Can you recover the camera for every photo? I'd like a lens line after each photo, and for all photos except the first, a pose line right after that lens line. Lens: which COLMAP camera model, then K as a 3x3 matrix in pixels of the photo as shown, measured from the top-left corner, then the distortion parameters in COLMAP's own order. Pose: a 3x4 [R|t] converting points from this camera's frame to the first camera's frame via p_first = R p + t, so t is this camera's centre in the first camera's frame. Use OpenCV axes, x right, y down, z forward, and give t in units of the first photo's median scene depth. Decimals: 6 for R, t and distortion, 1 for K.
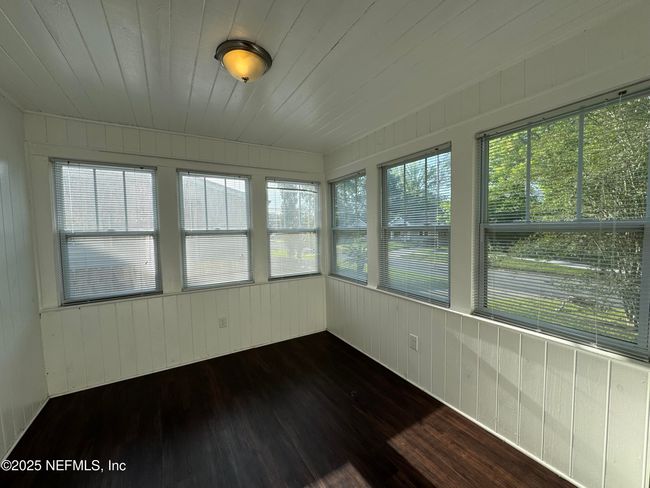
lens RADIAL K [[258.7, 0, 325.0], [0, 258.7, 244.0], [0, 0, 1]] dist [-0.001695, -0.000345]
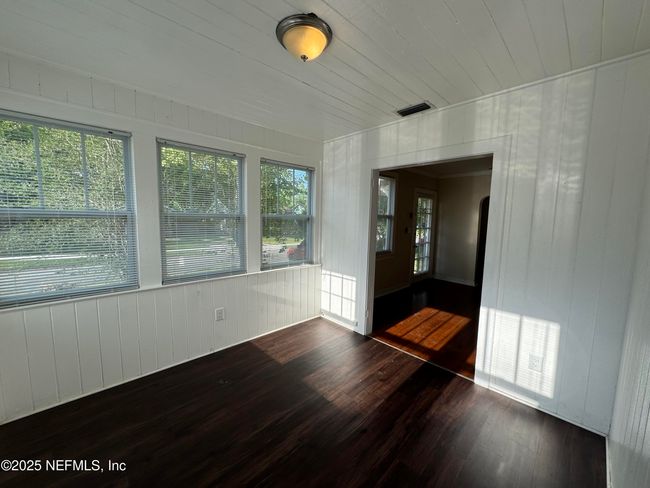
lens RADIAL K [[258.7, 0, 325.0], [0, 258.7, 244.0], [0, 0, 1]] dist [-0.001695, -0.000345]
pose [[-0.211682, -0.085969, 0.973550, -1.044859], [0.041895, 0.994410, 0.096921, -0.031194], [-0.976440, 0.061304, -0.206897, 0.925754]]
